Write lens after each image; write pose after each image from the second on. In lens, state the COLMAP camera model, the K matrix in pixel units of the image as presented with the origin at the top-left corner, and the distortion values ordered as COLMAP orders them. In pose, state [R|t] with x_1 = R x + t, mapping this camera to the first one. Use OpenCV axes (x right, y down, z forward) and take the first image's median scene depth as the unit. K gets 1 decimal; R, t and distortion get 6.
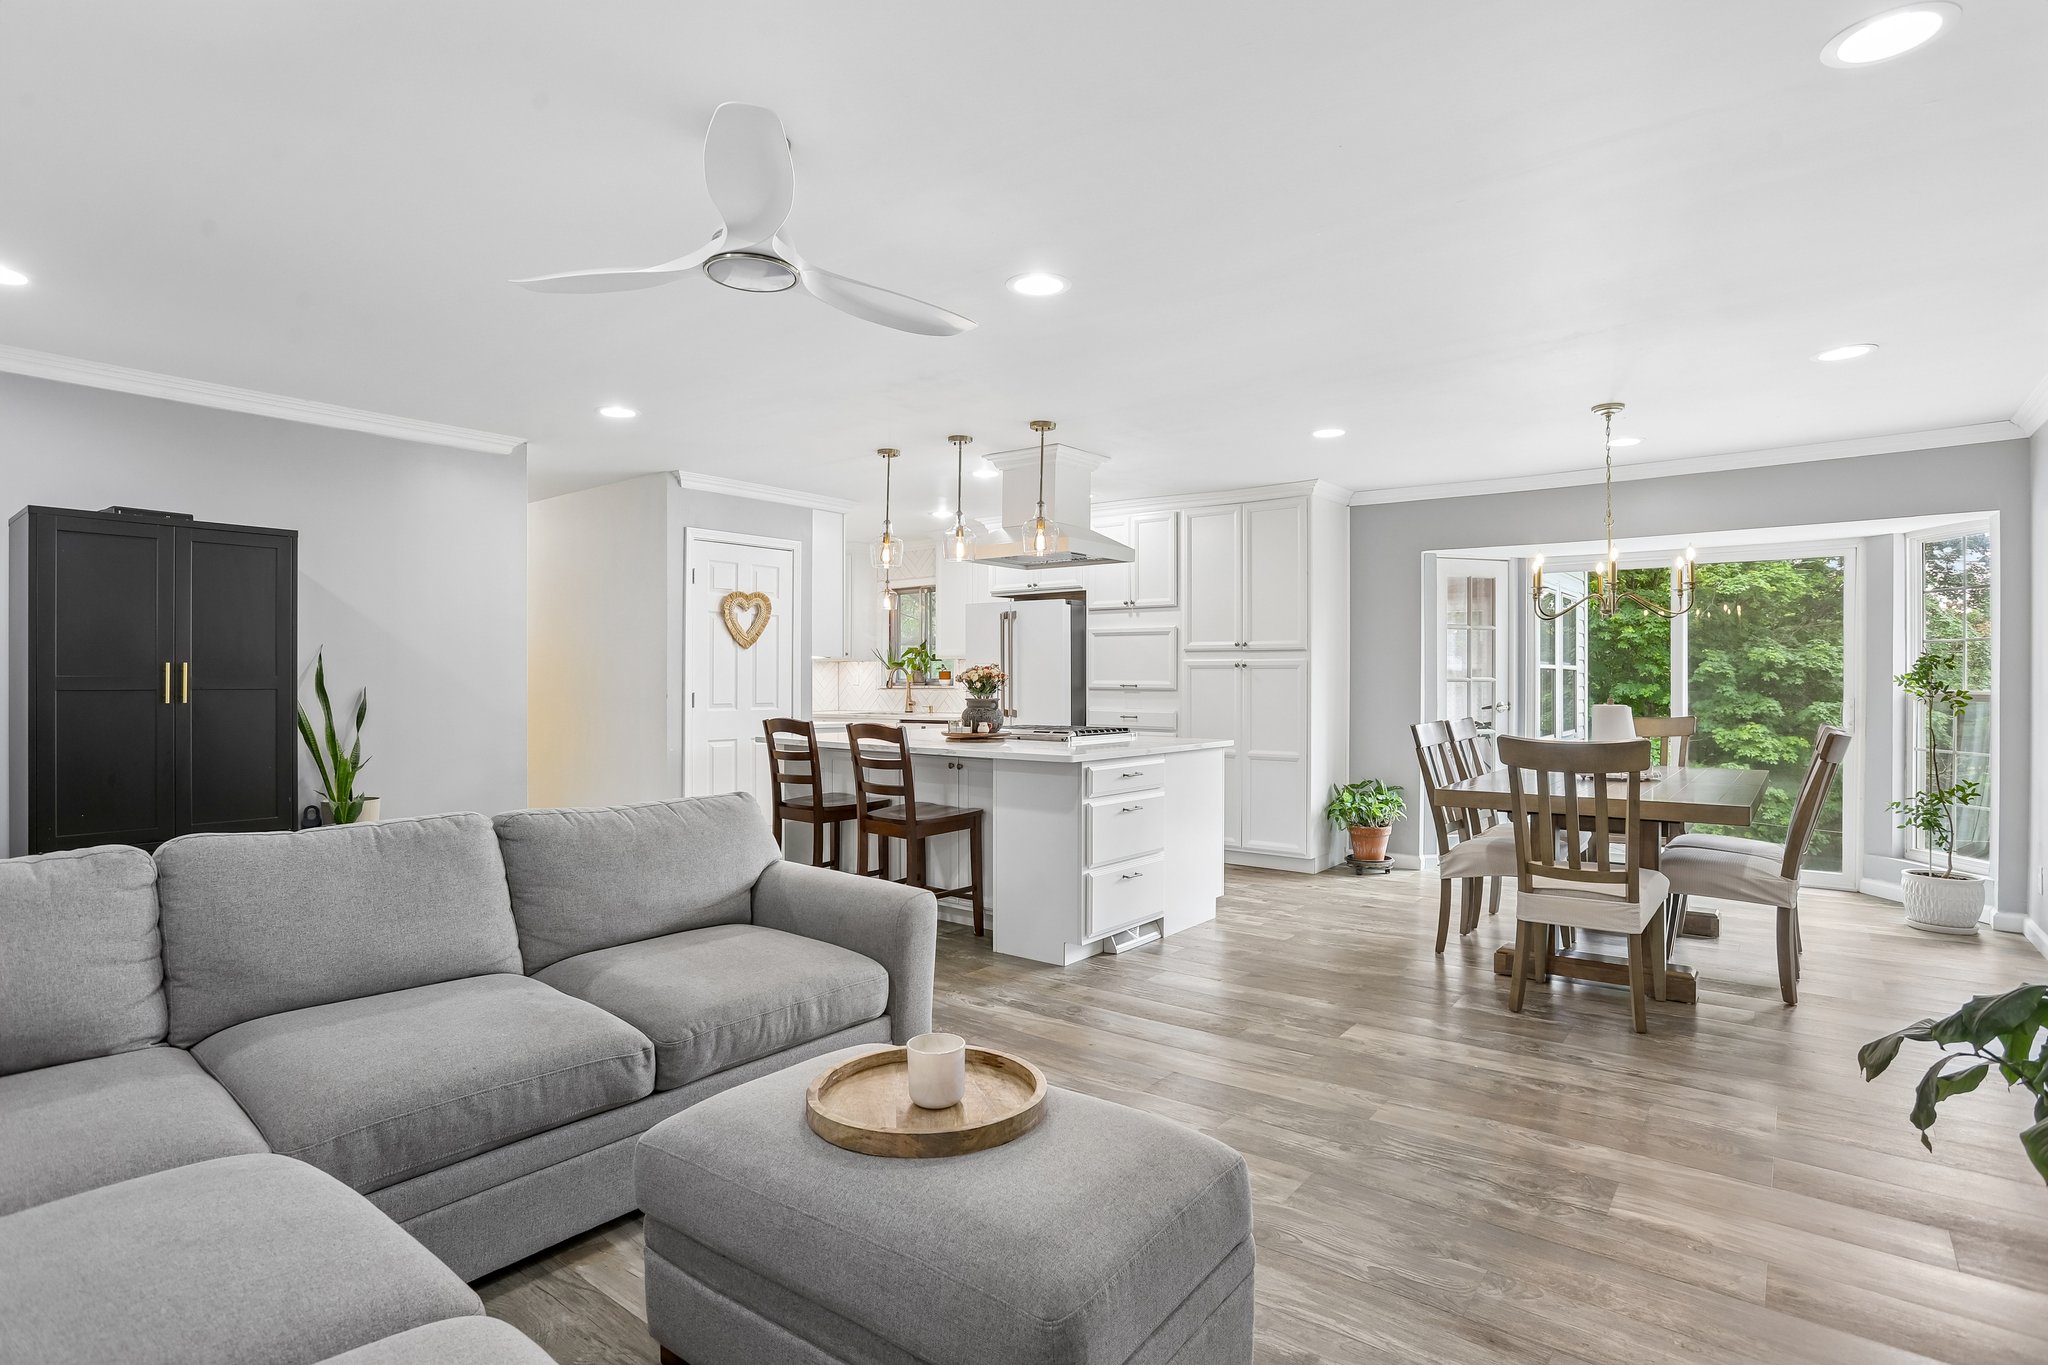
lens RADIAL K [[1026.9, 0, 1021.0], [0, 1026.9, 681.2], [0, 0, 1]] dist [-0.064554, 0.026800]
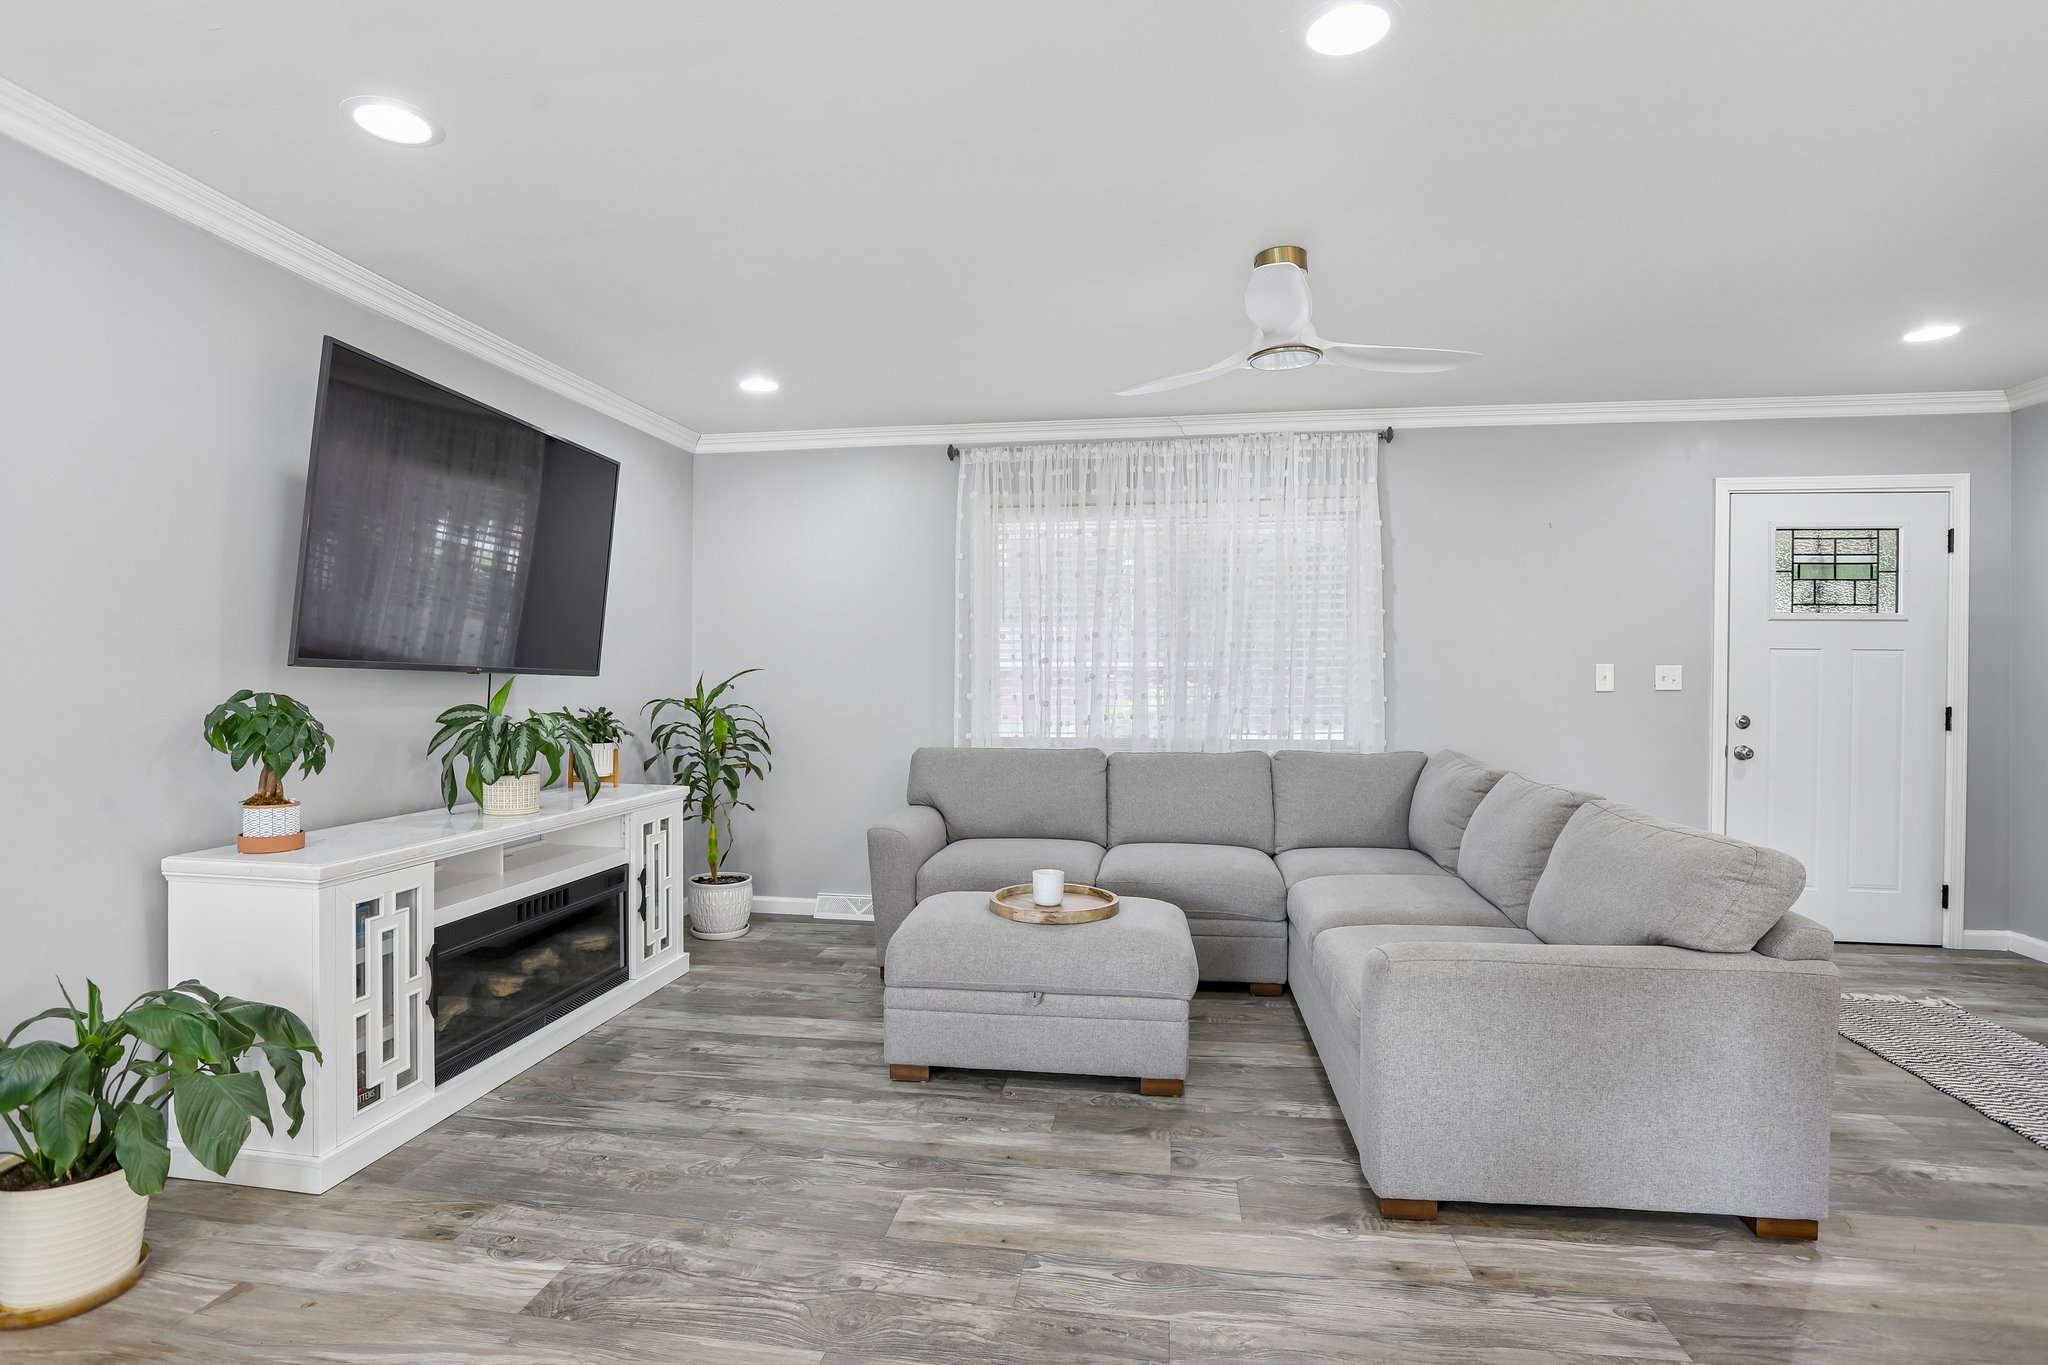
lens RADIAL K [[1026.9, 0, 1013.3], [0, 1026.9, 686.3], [0, 0, 1]] dist [-0.064554, 0.026800]
pose [[-0.870729, 0.004131, -0.491746, 0.405779], [0.000142, 0.999967, 0.008149, -0.000958], [0.491763, 0.007026, -0.870701, 1.183404]]
